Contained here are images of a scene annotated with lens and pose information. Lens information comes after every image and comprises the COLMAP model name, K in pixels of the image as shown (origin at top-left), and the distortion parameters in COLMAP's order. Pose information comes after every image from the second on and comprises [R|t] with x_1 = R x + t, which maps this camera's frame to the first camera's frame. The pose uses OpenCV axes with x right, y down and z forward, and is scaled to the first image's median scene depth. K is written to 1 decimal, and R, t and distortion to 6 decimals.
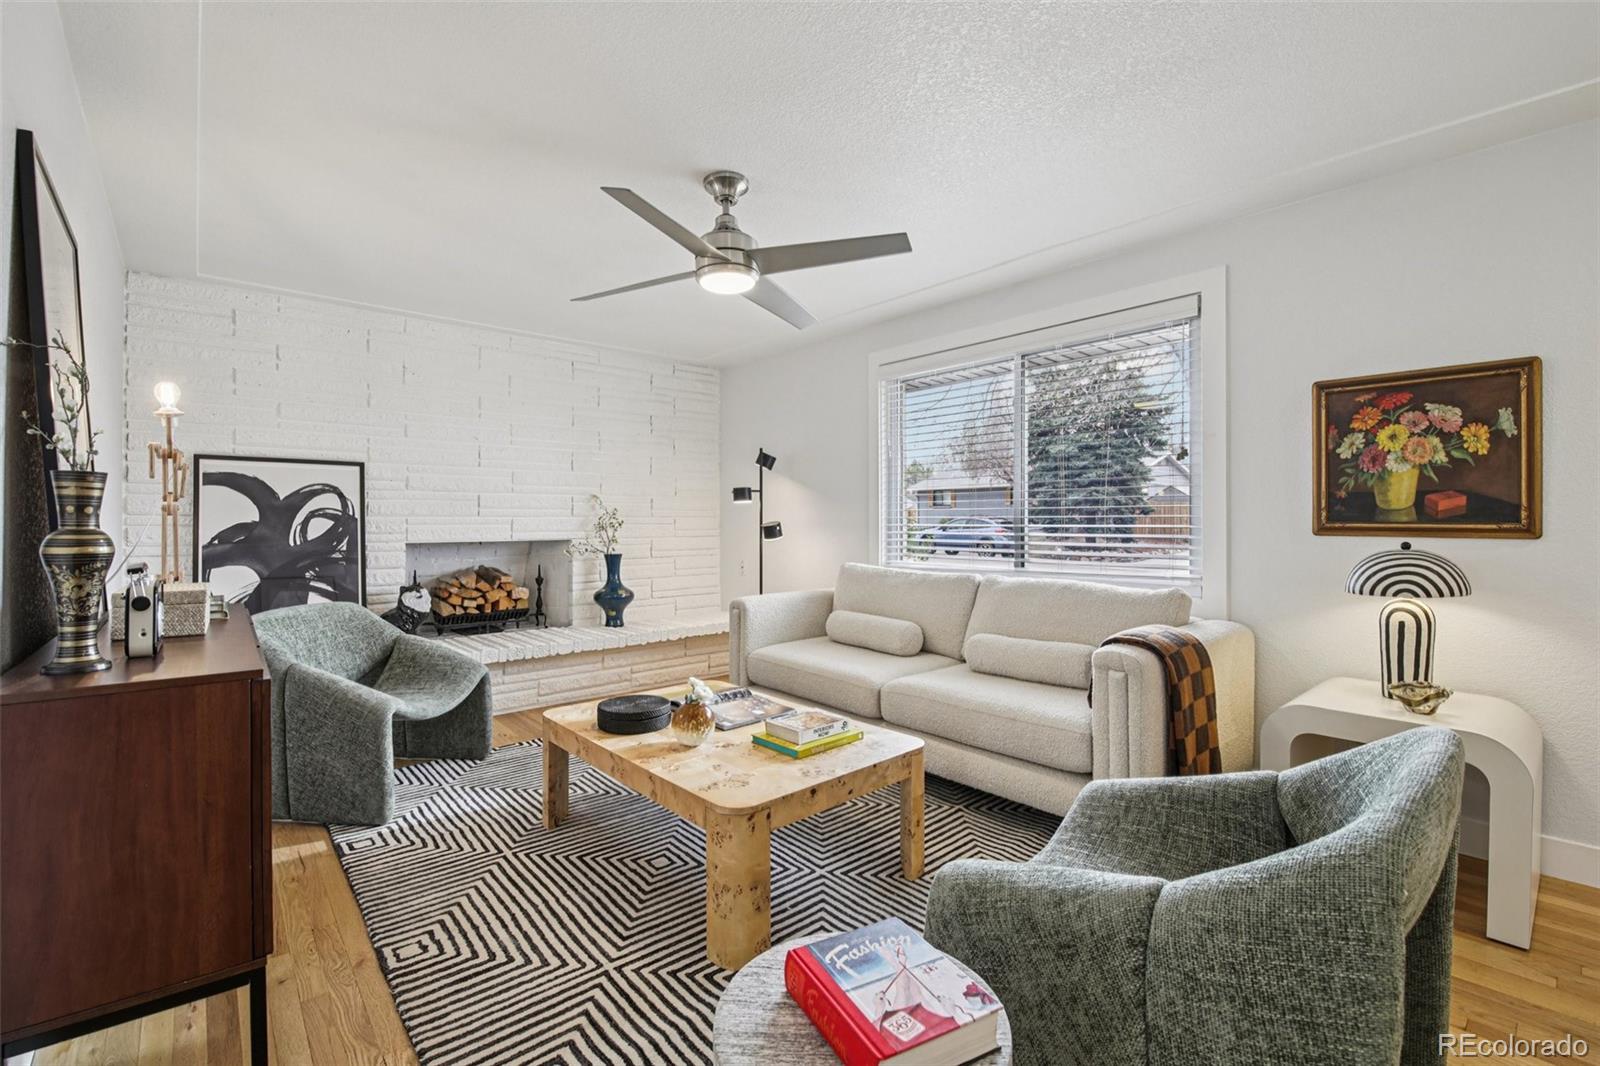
lens RADIAL K [[695.5, 0, 792.4], [0, 695.5, 509.9], [0, 0, 1]] dist [0.007022, -0.002789]
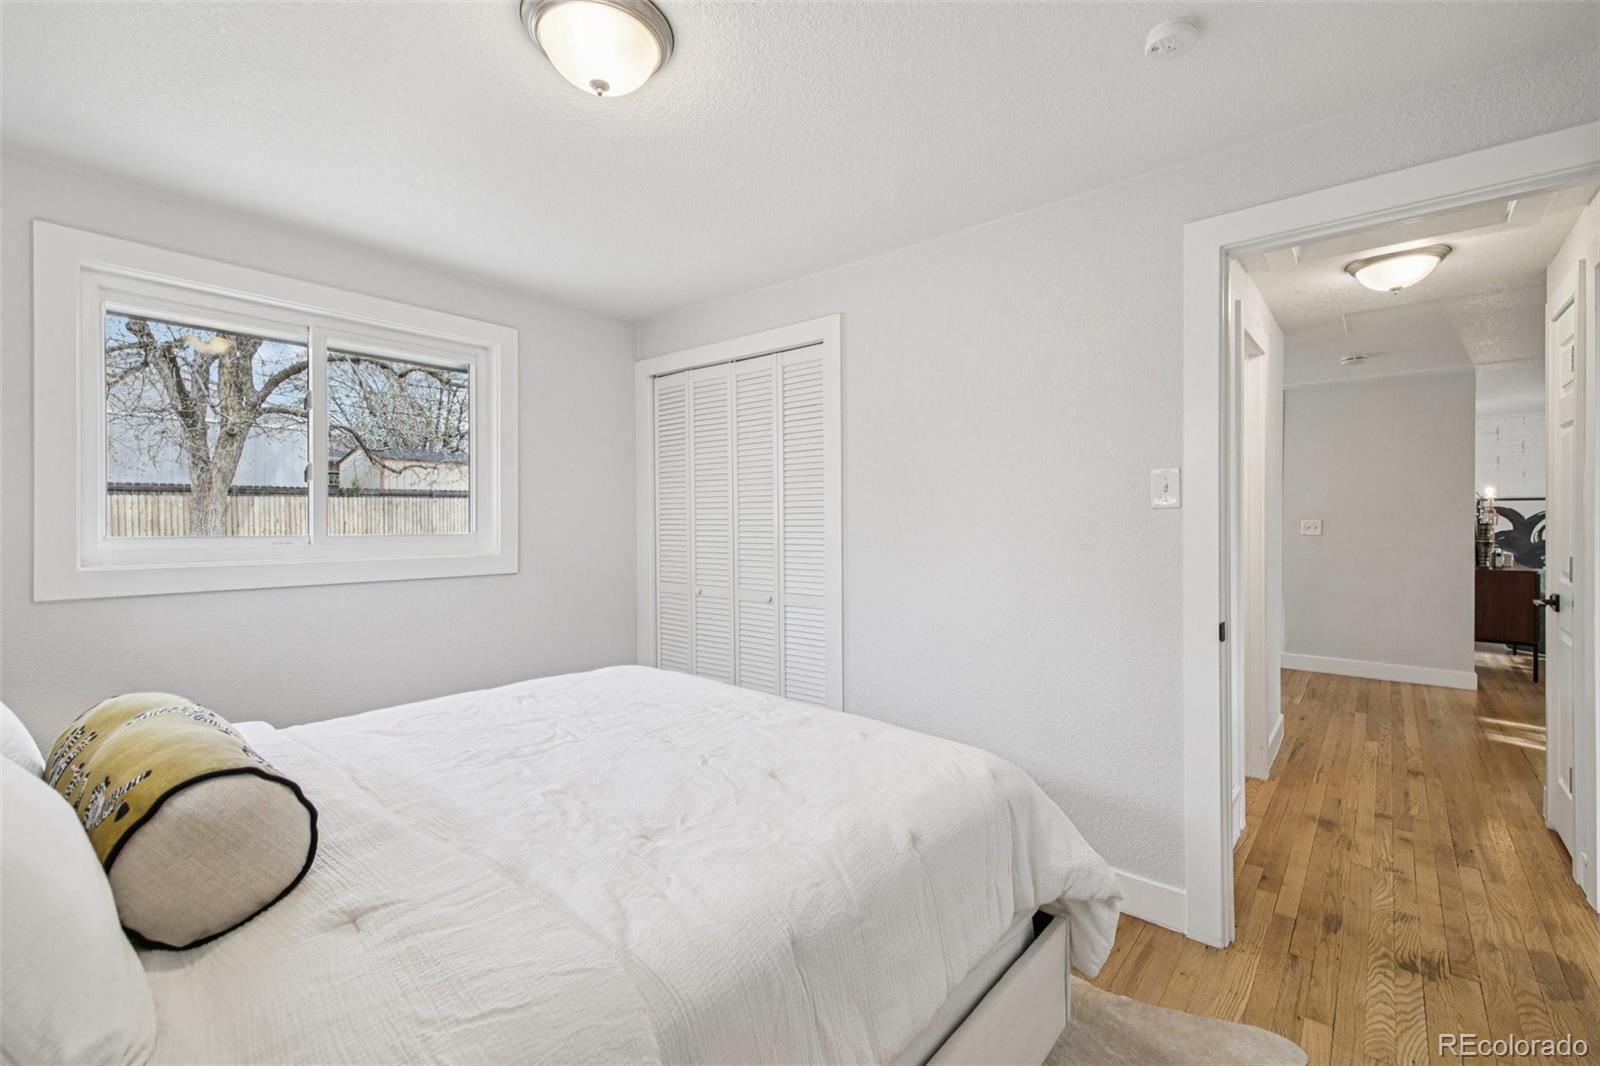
lens RADIAL K [[695.5, 0, 802.9], [0, 695.5, 524.4], [0, 0, 1]] dist [0.007022, -0.002789]
pose [[0.165053, 0.009241, -0.986241, 0.764627], [0.015948, 0.999800, 0.012037, -0.048704], [0.986156, -0.017715, 0.164873, -1.166537]]
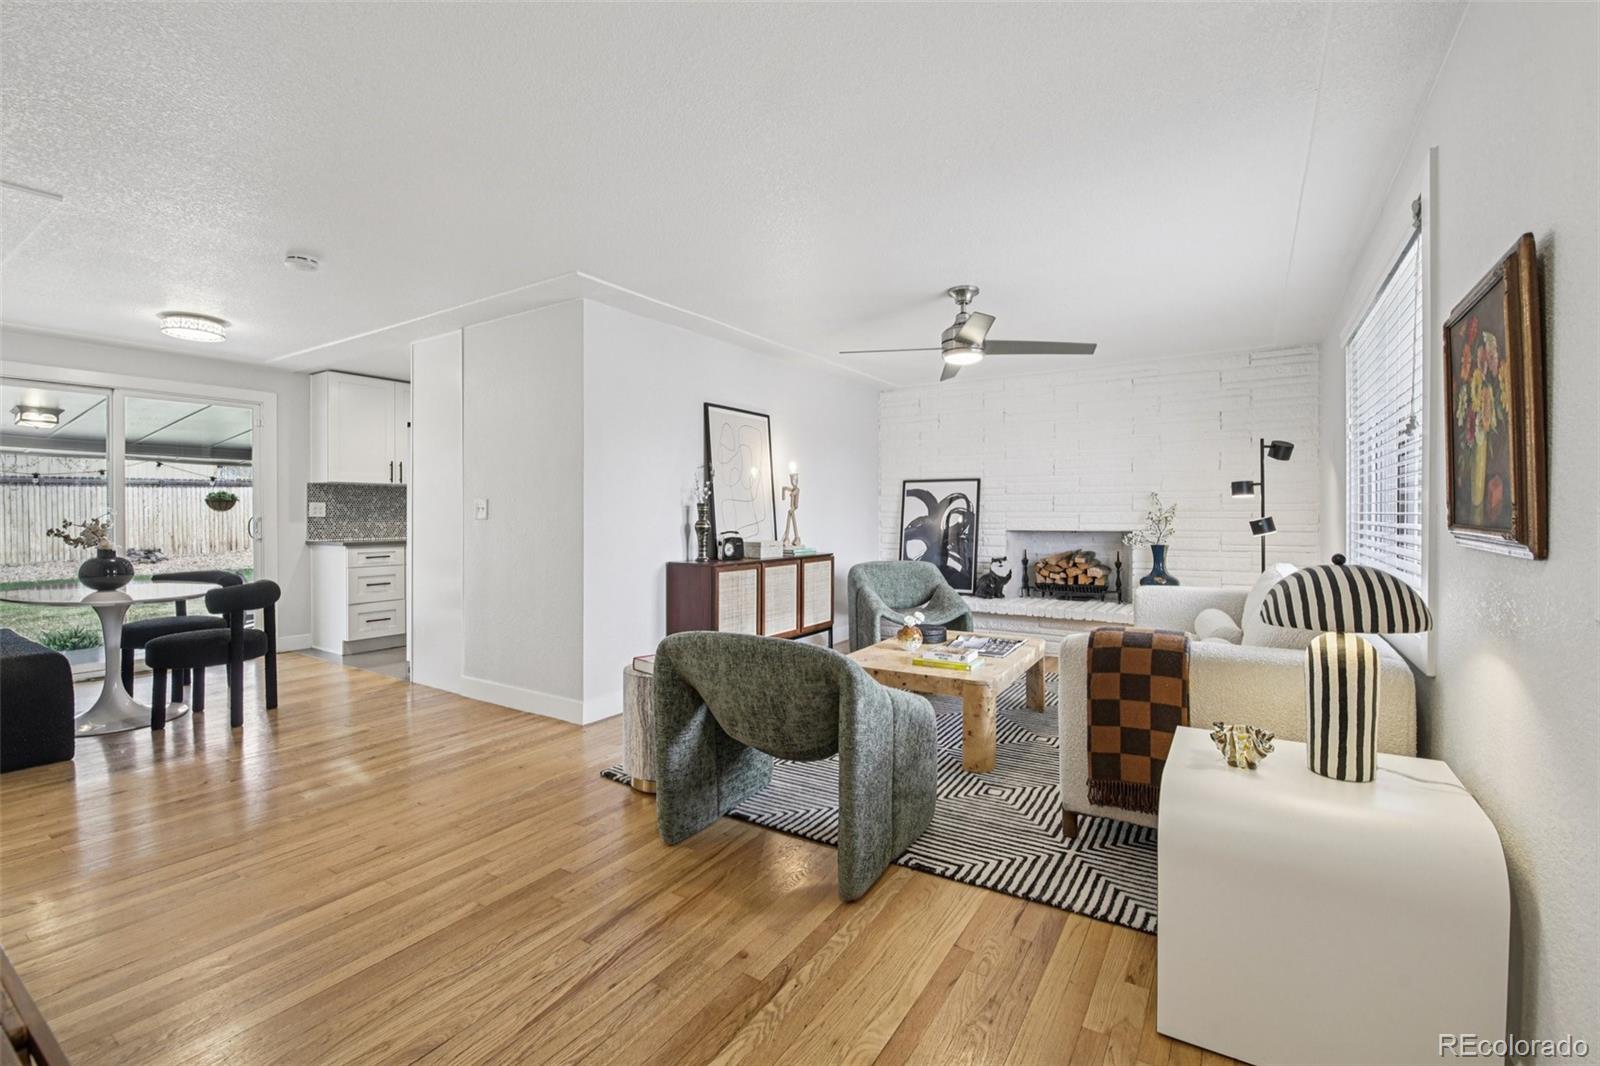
lens RADIAL K [[695.5, 0, 797.6], [0, 695.5, 511.0], [0, 0, 1]] dist [0.007022, -0.002789]
pose [[0.289408, -0.003209, -0.957201, 0.695945], [0.018061, 0.999835, 0.002109, -0.004411], [0.957035, -0.017899, 0.289418, 0.129177]]
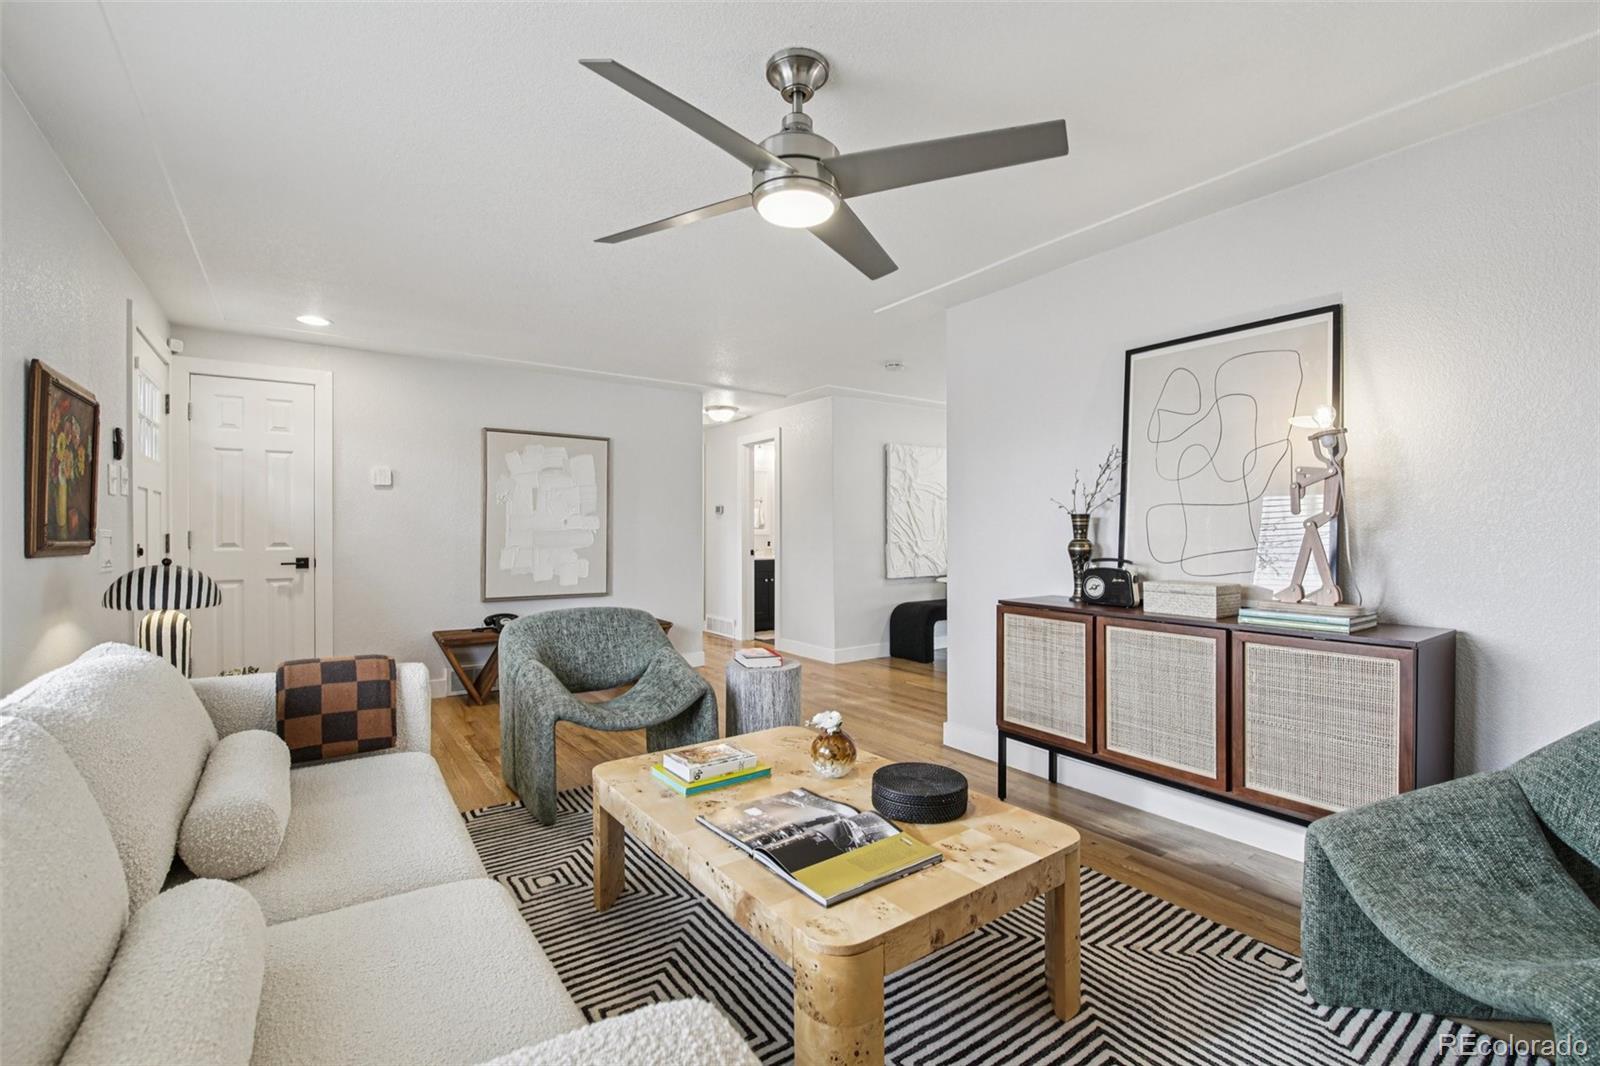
lens RADIAL K [[695.5, 0, 784.9], [0, 695.5, 522.0], [0, 0, 1]] dist [0.007022, -0.002789]
pose [[-0.994582, 0.003193, 0.103908, -0.091835], [0.000130, 0.999566, -0.029469, 0.011702], [-0.103957, -0.029295, -0.994150, 0.978348]]
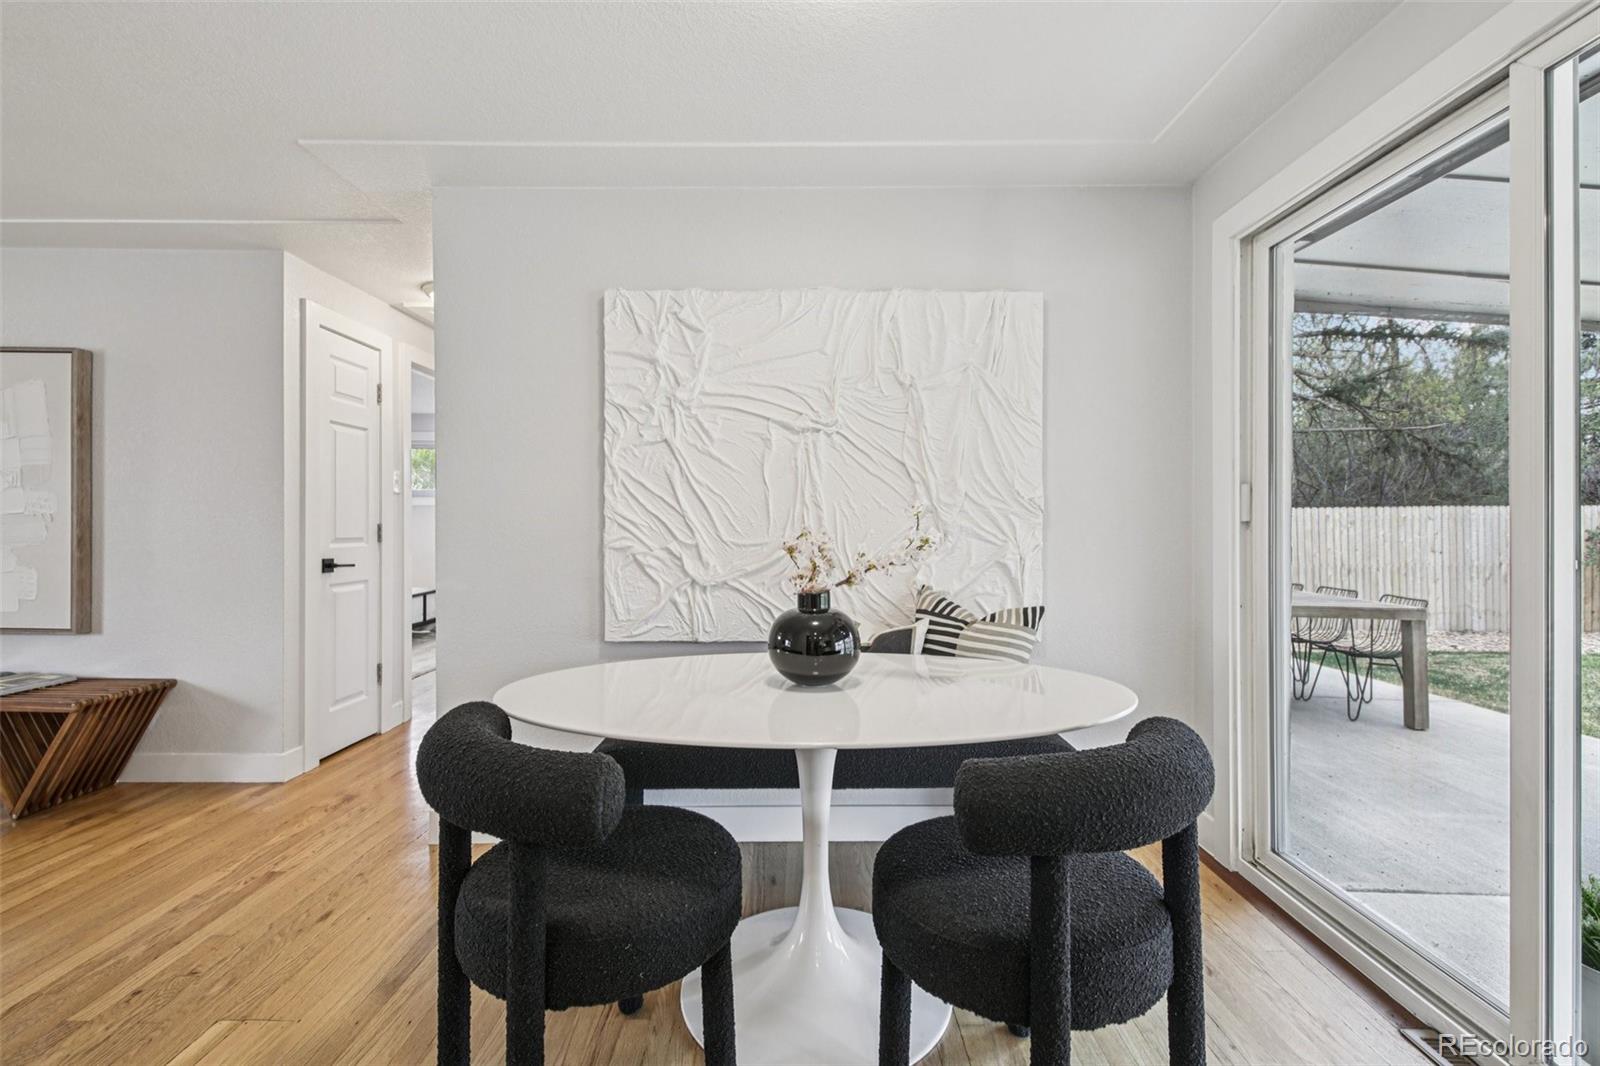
lens RADIAL K [[695.5, 0, 798.5], [0, 695.5, 522.2], [0, 0, 1]] dist [0.007022, -0.002789]
pose [[-0.759474, -0.000990, 0.650536, -0.630356], [-0.012889, 0.999825, -0.013527, -0.003490], [-0.650410, -0.018658, -0.759355, -0.152460]]
